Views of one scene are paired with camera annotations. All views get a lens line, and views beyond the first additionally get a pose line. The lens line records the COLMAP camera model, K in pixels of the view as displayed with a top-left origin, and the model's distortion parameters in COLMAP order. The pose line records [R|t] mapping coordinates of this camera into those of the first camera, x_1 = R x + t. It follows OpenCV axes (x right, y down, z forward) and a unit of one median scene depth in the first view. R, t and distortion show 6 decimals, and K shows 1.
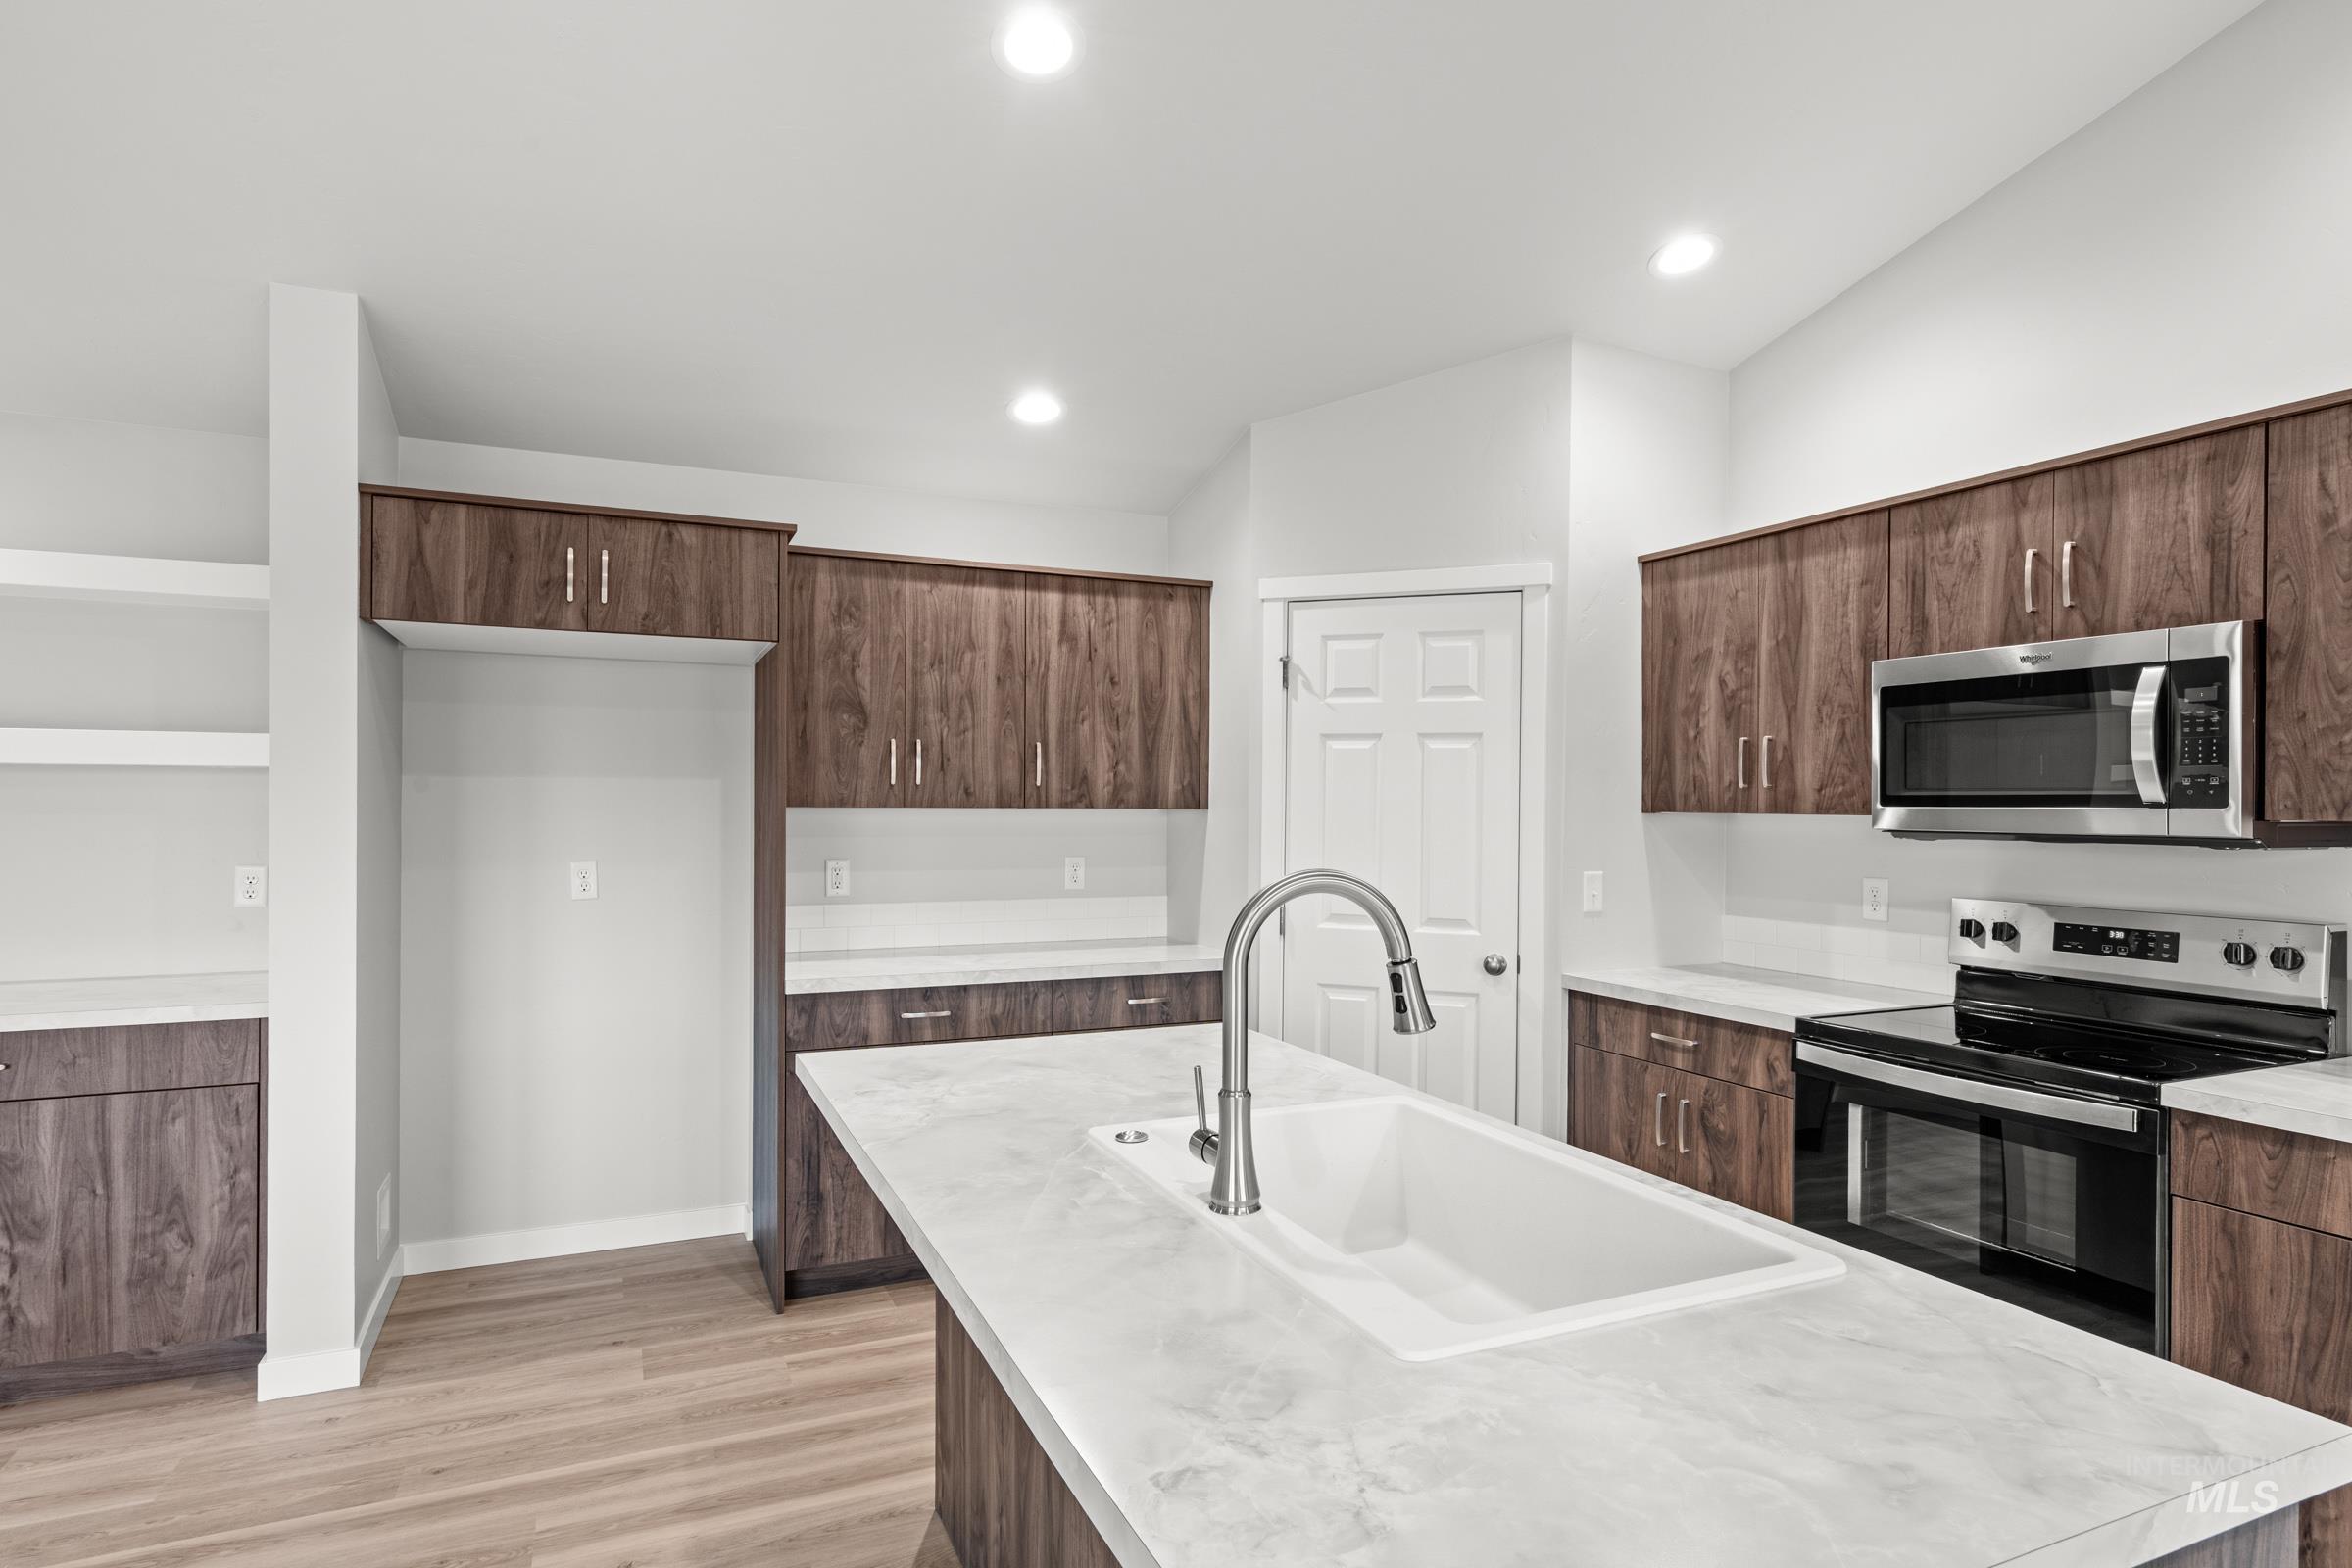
lens RADIAL K [[1262.5, 0, 1176.5], [0, 1262.5, 803.7], [0, 0, 1]] dist [0.017902, 0.001628]
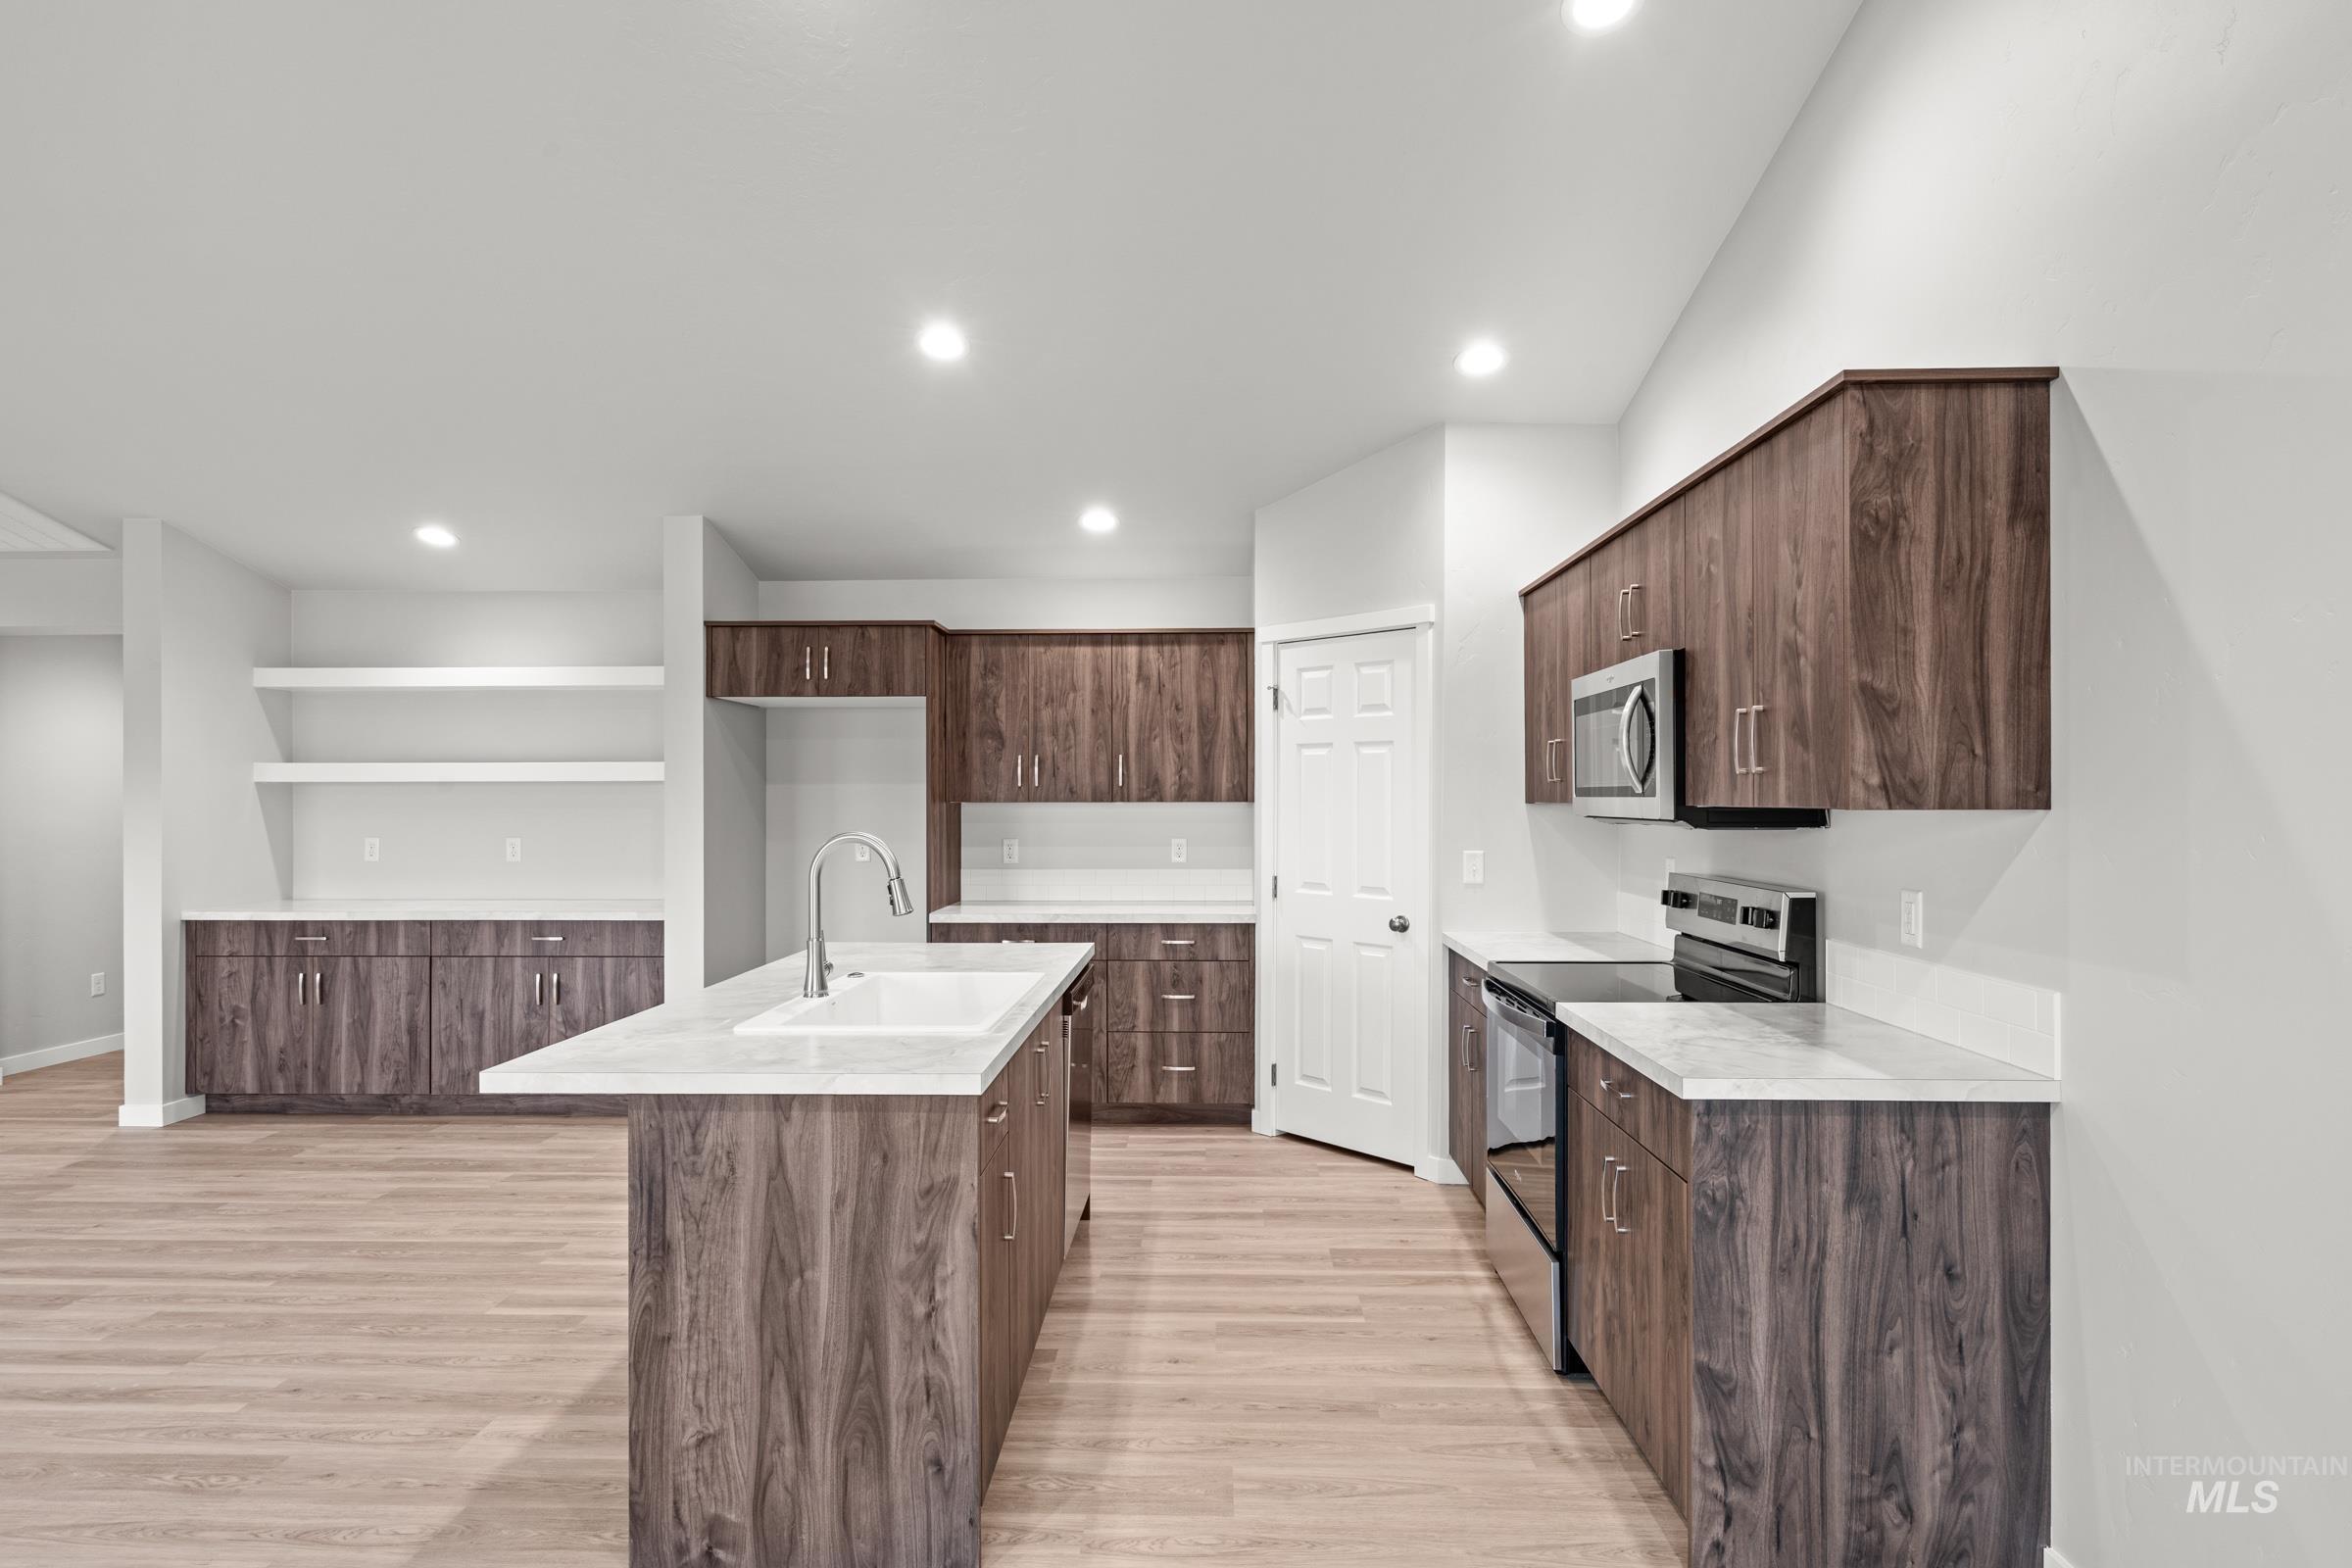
lens RADIAL K [[1262.5, 0, 1180.3], [0, 1262.5, 782.8], [0, 0, 1]] dist [0.017902, 0.001628]
pose [[0.891246, -0.012569, -0.453345, 0.599160], [0.006577, 0.999869, -0.014791, 0.003483], [0.453472, 0.010201, 0.891212, -0.217903]]
